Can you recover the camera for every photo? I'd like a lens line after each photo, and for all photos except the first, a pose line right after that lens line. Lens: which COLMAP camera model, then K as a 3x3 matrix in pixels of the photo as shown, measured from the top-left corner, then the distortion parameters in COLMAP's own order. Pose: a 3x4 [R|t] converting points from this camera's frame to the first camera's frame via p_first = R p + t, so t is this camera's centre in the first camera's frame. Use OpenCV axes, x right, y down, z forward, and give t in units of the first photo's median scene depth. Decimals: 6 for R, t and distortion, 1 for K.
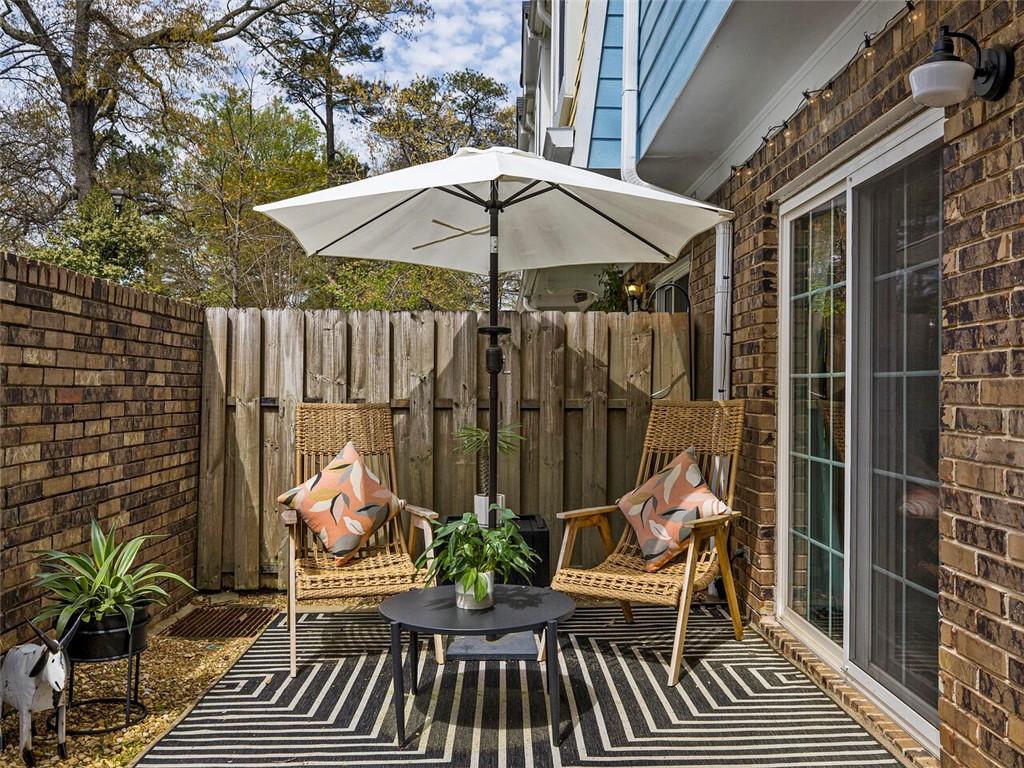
lens RADIAL K [[899.1, 0, 517.5], [0, 899.1, 381.1], [0, 0, 1]] dist [-0.003903, 0.001955]
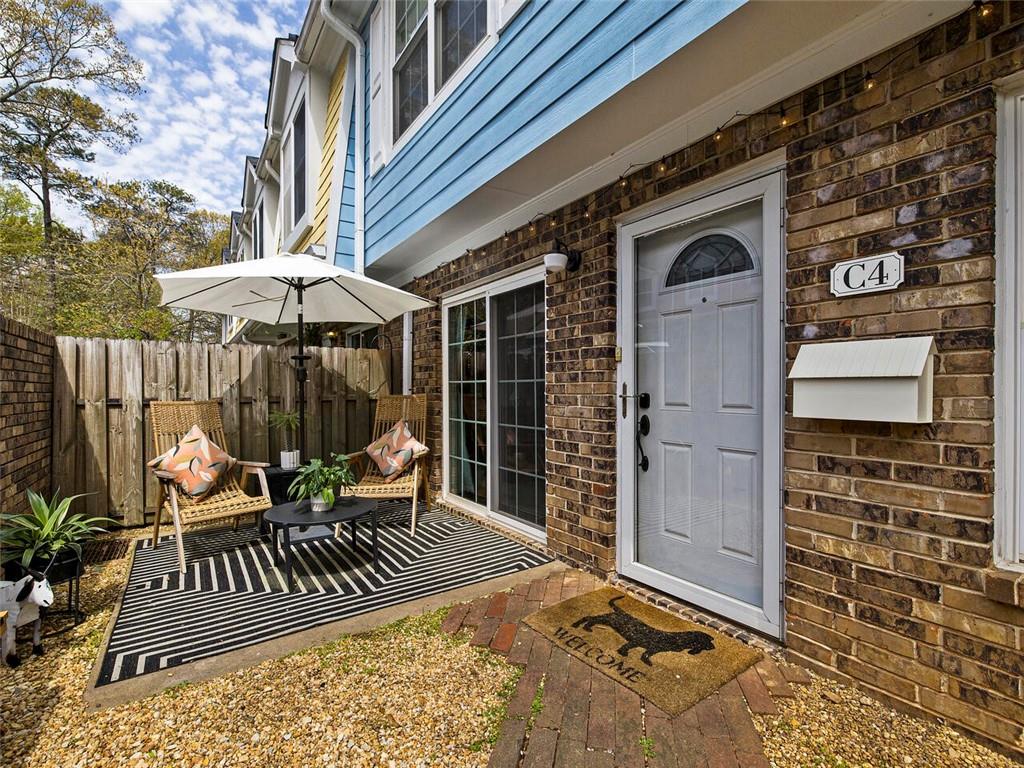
lens RADIAL K [[482.4, 0, 509.2], [0, 482.4, 389.2], [0, 0, 1]] dist [-0.004692, -0.000217]
pose [[0.846778, -0.014006, 0.531761, -0.178985], [0.008423, 0.999881, 0.012923, -0.002547], [-0.531879, -0.006464, 0.846796, -0.022403]]
